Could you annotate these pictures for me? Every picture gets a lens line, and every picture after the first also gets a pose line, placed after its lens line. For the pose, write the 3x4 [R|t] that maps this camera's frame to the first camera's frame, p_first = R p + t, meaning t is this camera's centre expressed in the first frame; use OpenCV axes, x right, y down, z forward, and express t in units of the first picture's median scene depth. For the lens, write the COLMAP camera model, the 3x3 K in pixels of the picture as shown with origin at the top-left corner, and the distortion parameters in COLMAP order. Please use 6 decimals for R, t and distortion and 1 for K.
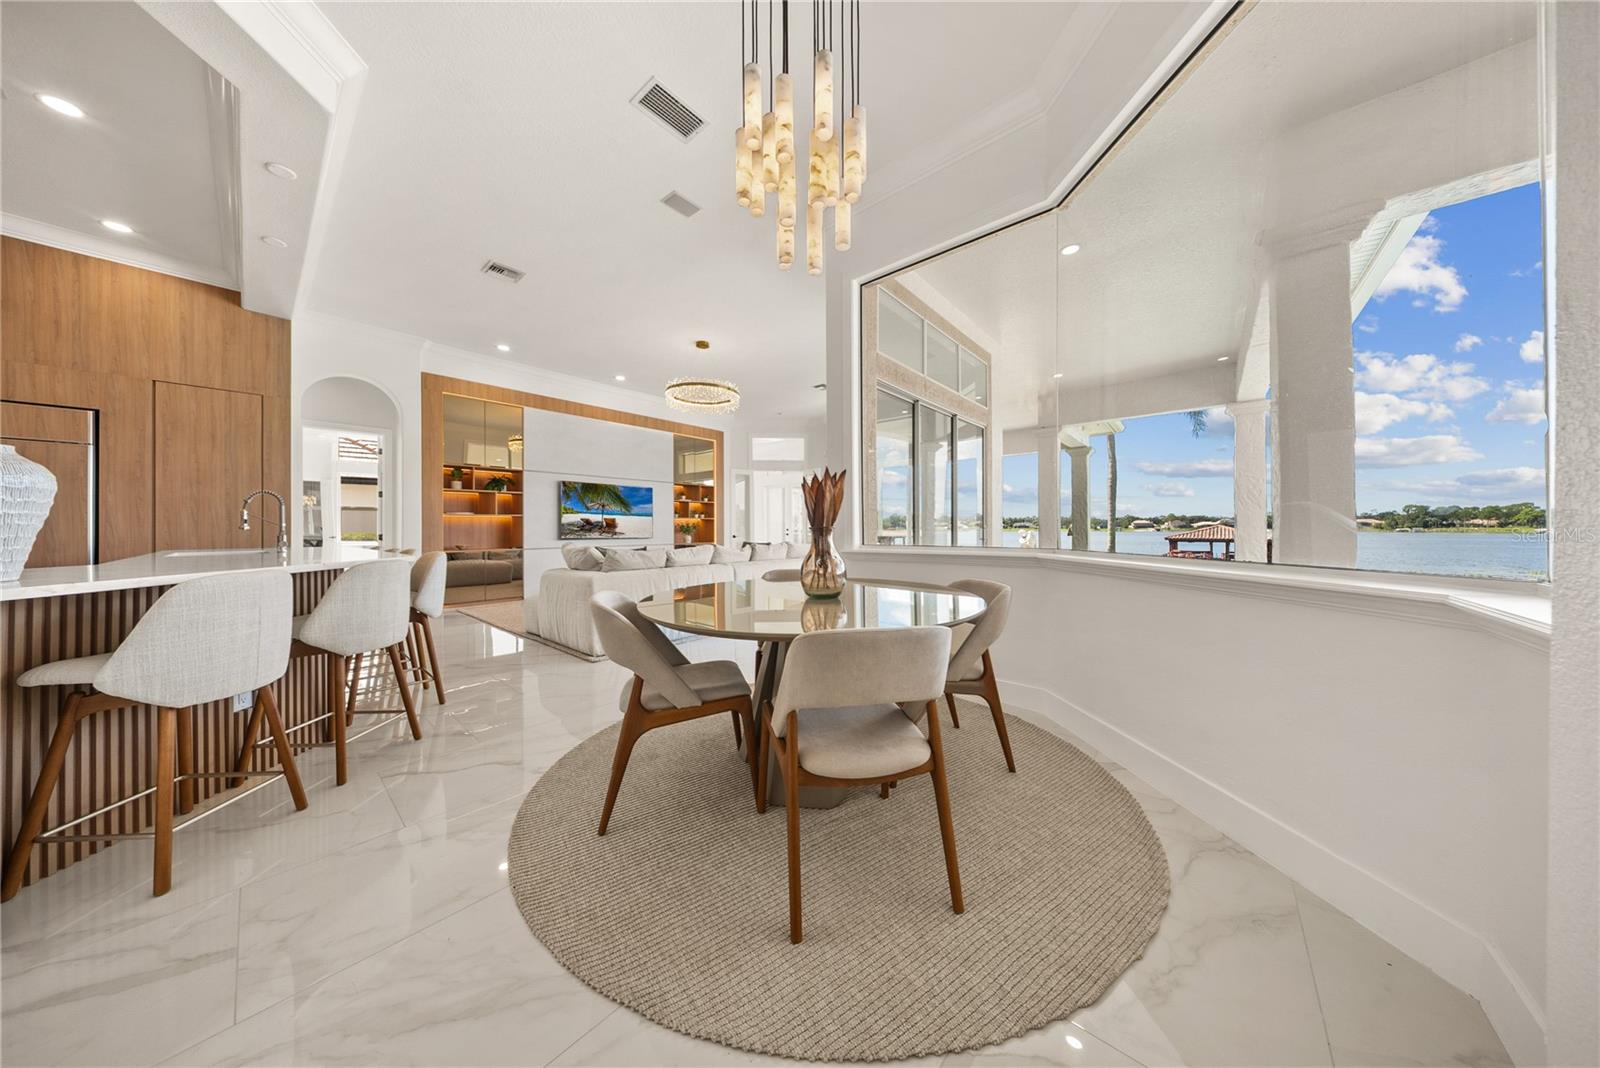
lens RADIAL K [[472.7, 0, 796.1], [0, 472.7, 529.5], [0, 0, 1]] dist [0.002193, -0.002013]
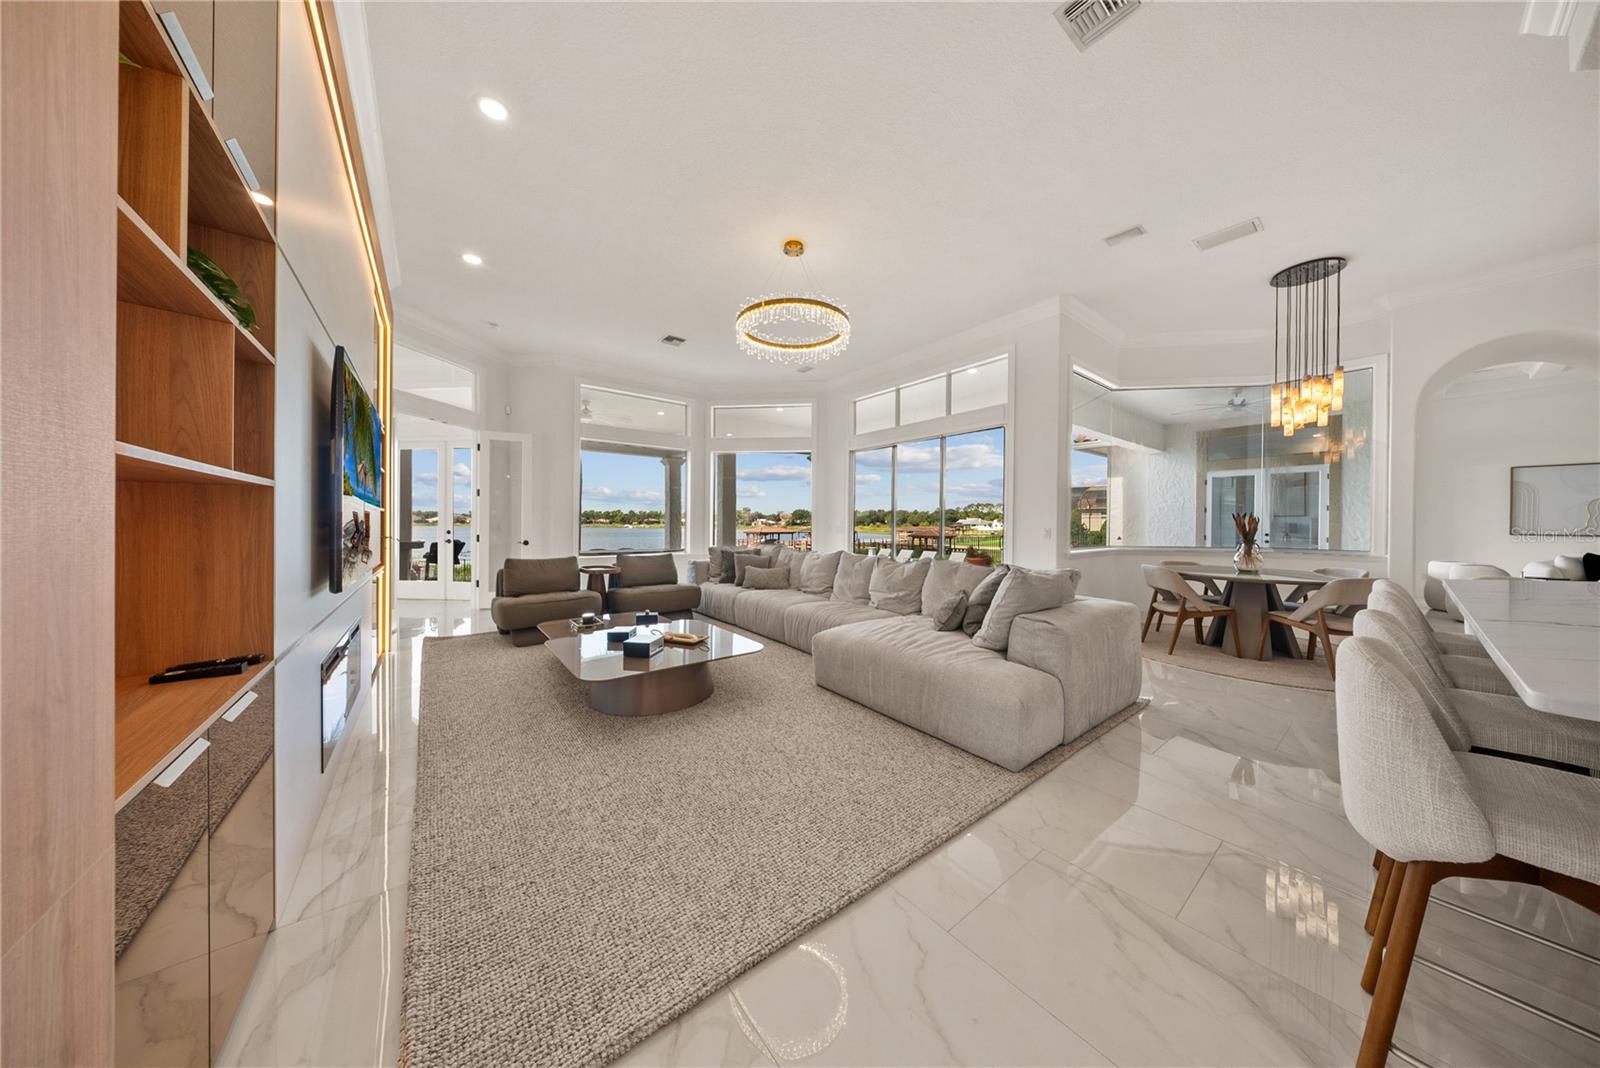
lens RADIAL K [[471.8, 0, 800.1], [0, 471.8, 525.8], [0, 0, 1]] dist [-0.000381, -0.000176]
pose [[0.197803, 0.001173, 0.980241, -1.074519], [-0.004975, 0.999988, -0.000193, -0.020392], [-0.980229, -0.004838, 0.197807, 1.129242]]
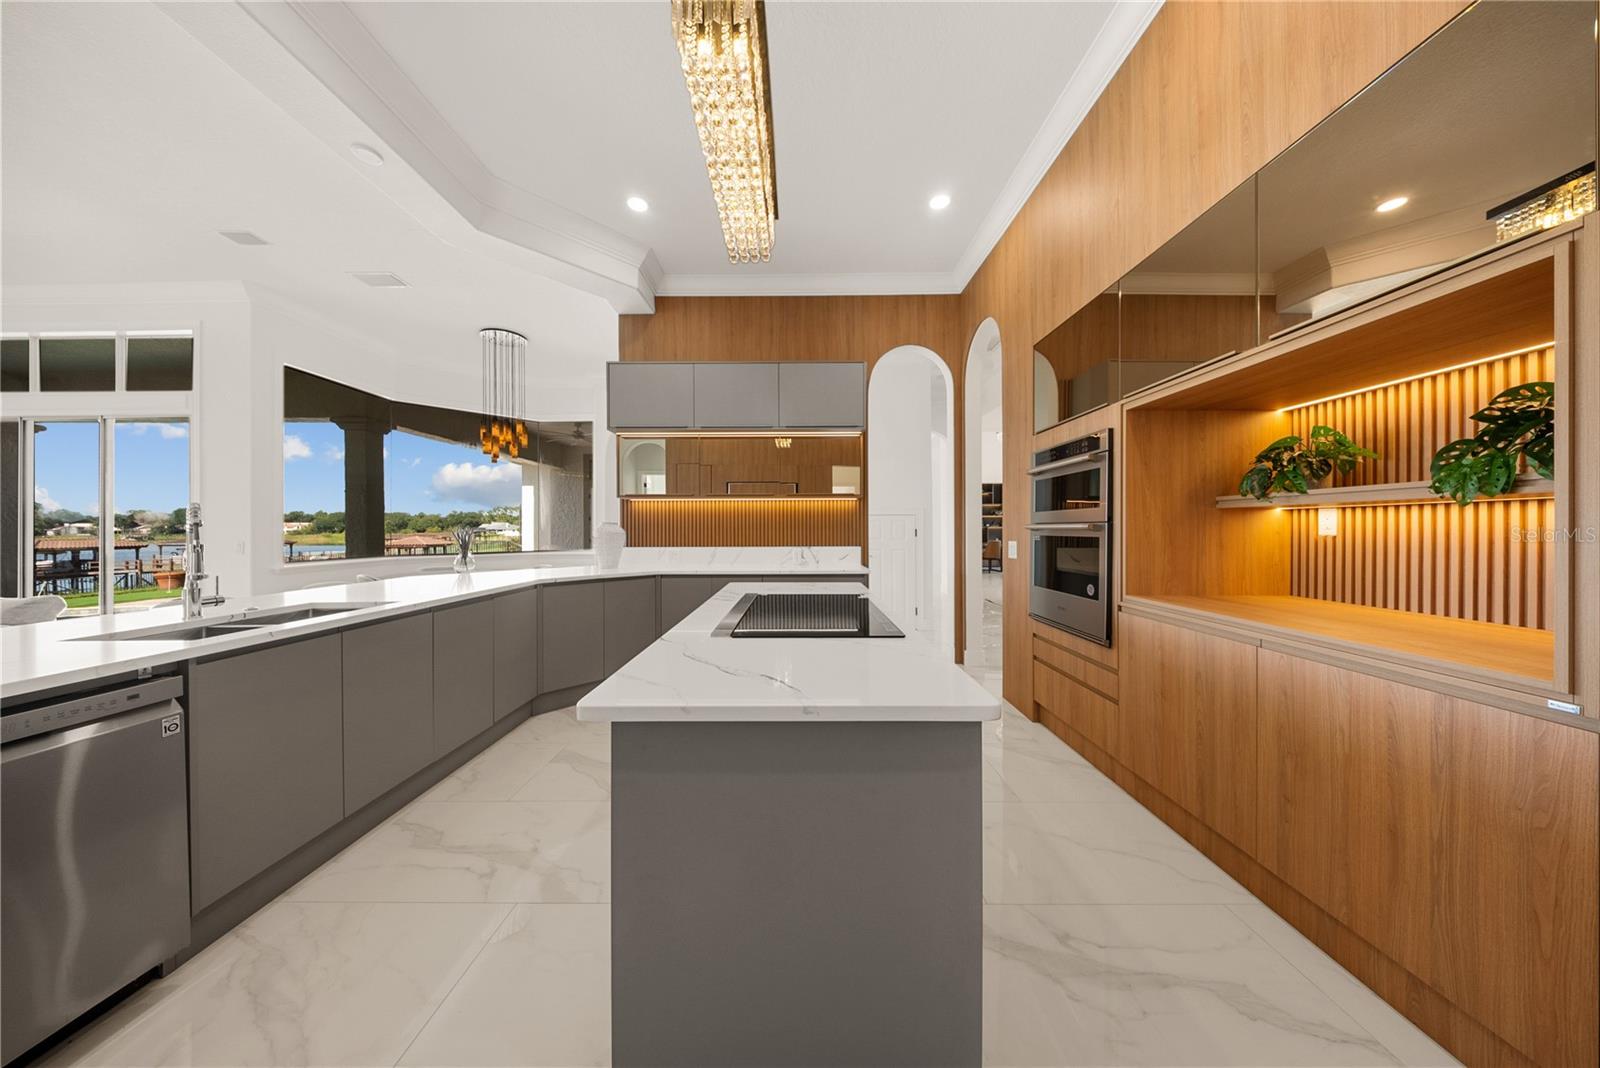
lens RADIAL K [[464.6, 0, 800.0], [0, 464.6, 534.0], [0, 0, 1]] dist [-0.007227, 0.000027]
pose [[-0.664629, -0.002161, 0.747171, -1.343428], [0.009077, 0.999899, 0.010966, -0.033124], [-0.747119, 0.014071, -0.664542, 0.571371]]
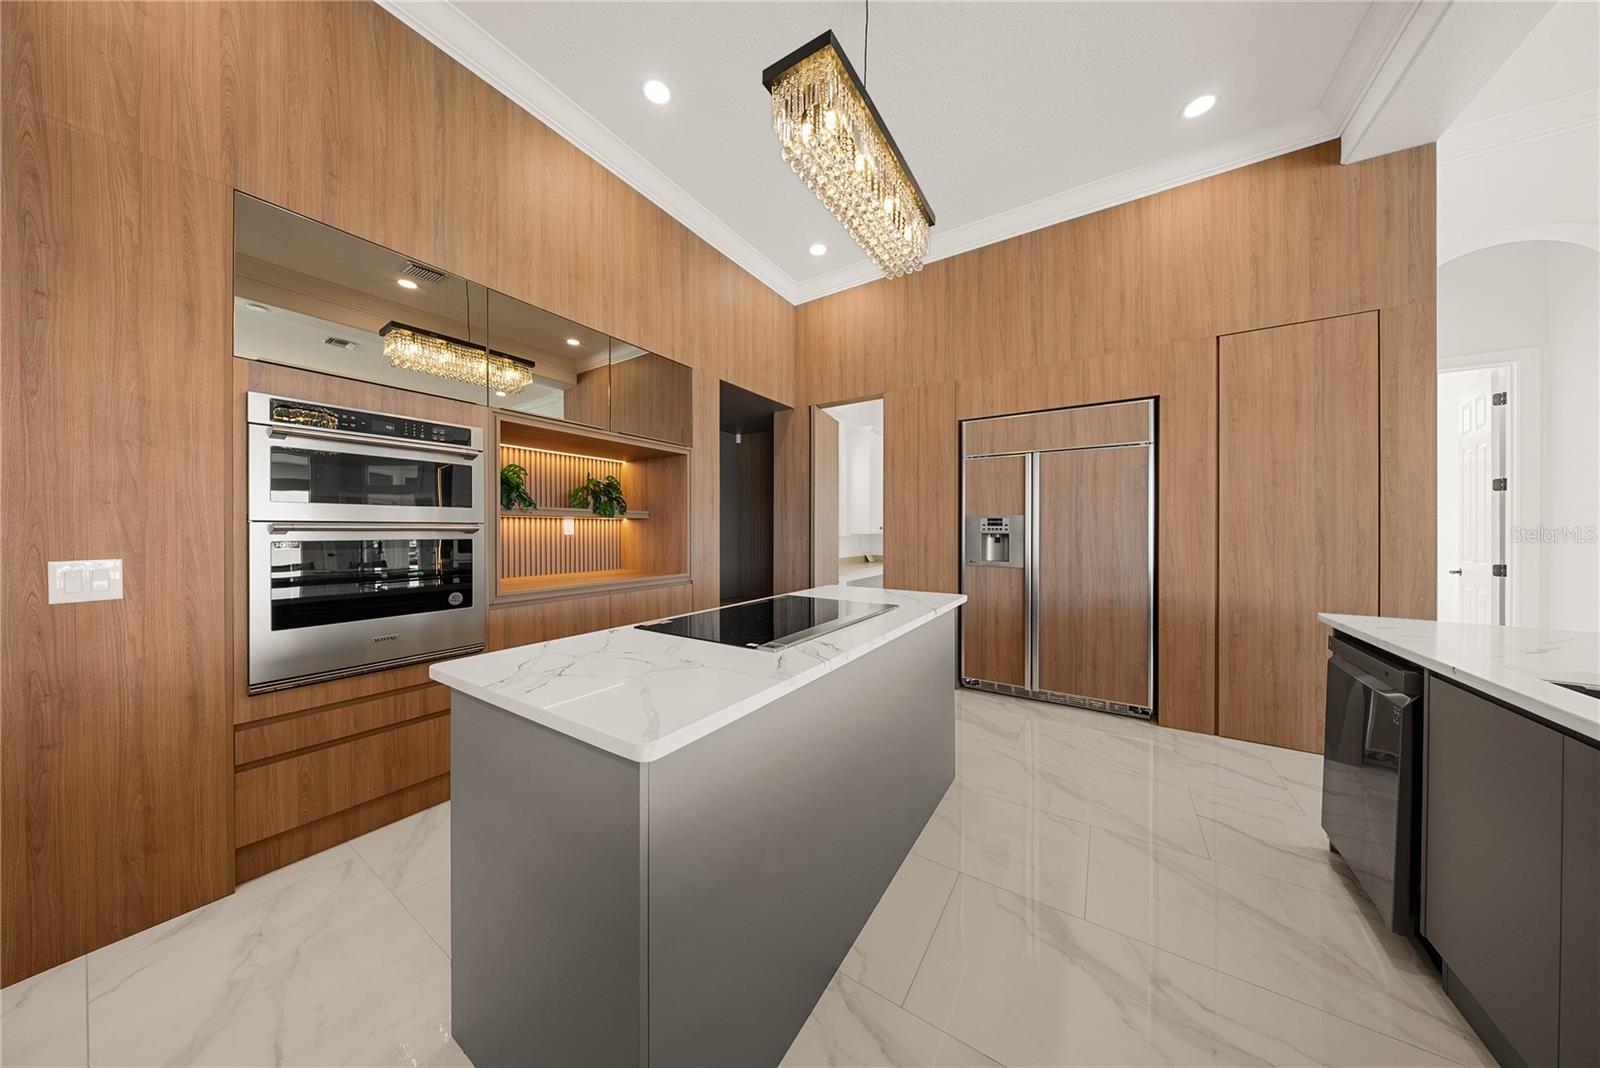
lens RADIAL K [[472.7, 0, 796.1], [0, 472.7, 529.5], [0, 0, 1]] dist [0.002193, -0.002013]
pose [[0.138148, 0.000109, -0.990412, -0.687513], [-0.005087, 0.999987, -0.000600, -0.032169], [0.990399, 0.005121, 0.138147, 0.274000]]
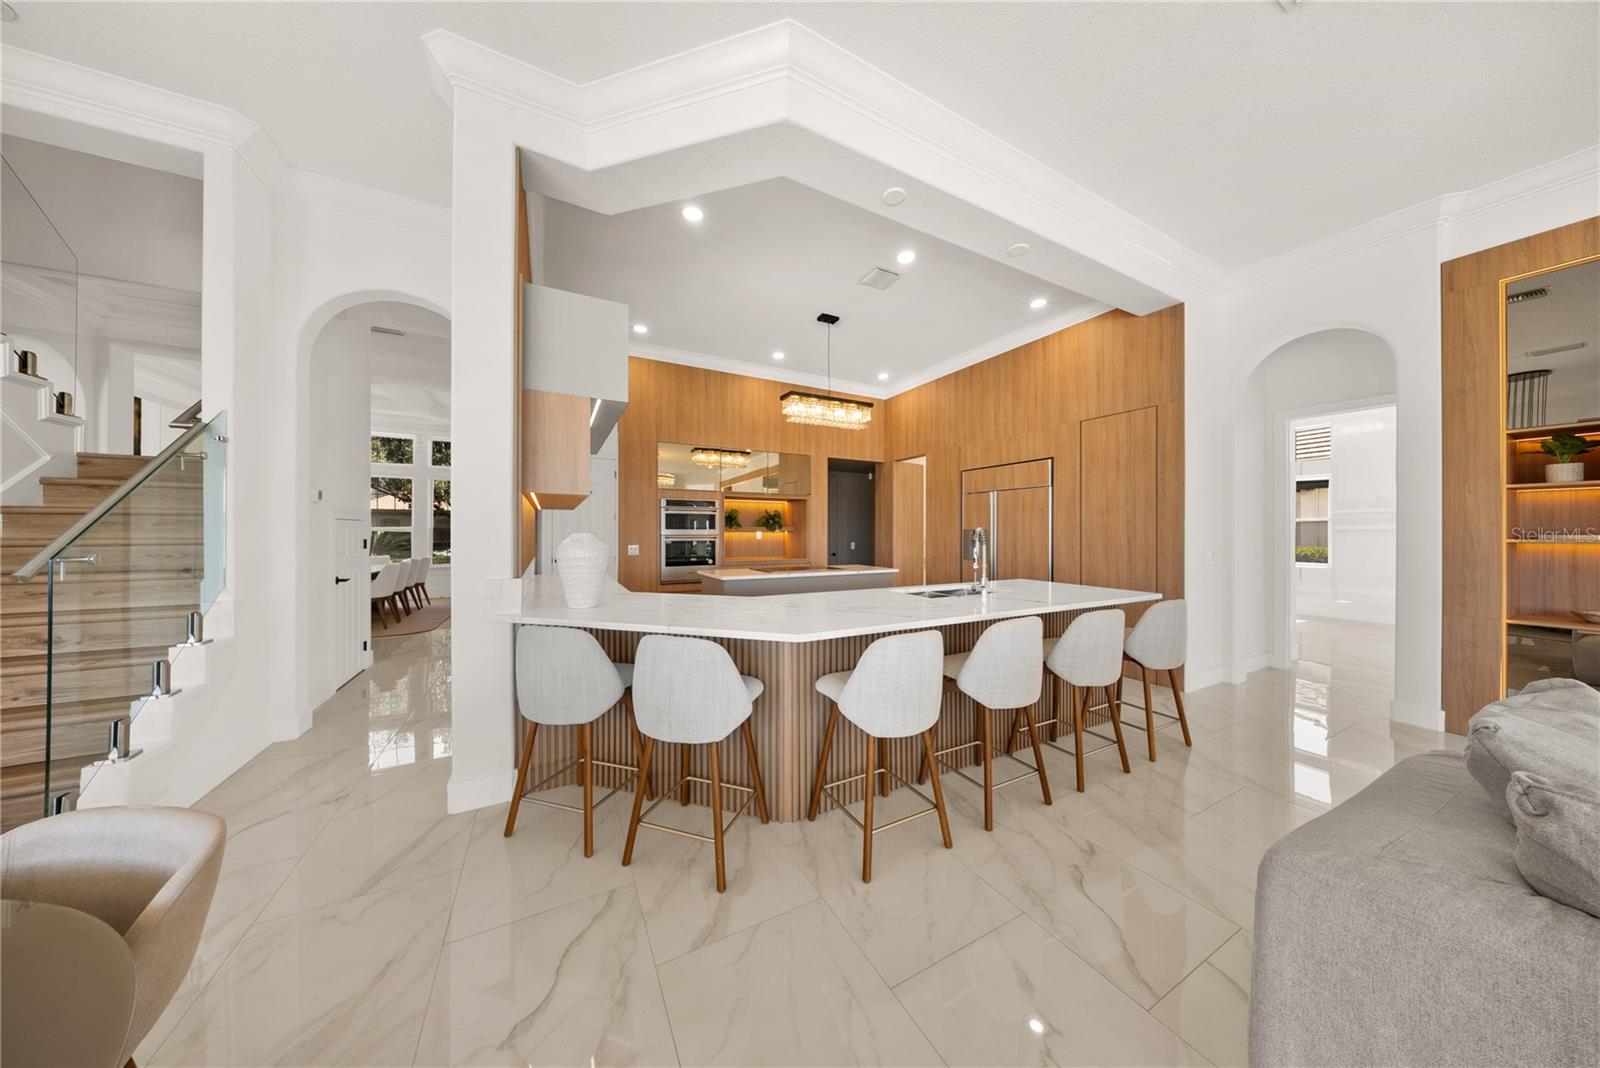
lens RADIAL K [[472.7, 0, 796.1], [0, 472.7, 529.5], [0, 0, 1]] dist [0.002193, -0.002013]
pose [[-0.366882, -0.001519, -0.930266, -0.077803], [-0.005179, 0.999987, 0.000410, -0.052986], [0.930253, 0.004968, -0.366885, 0.696970]]
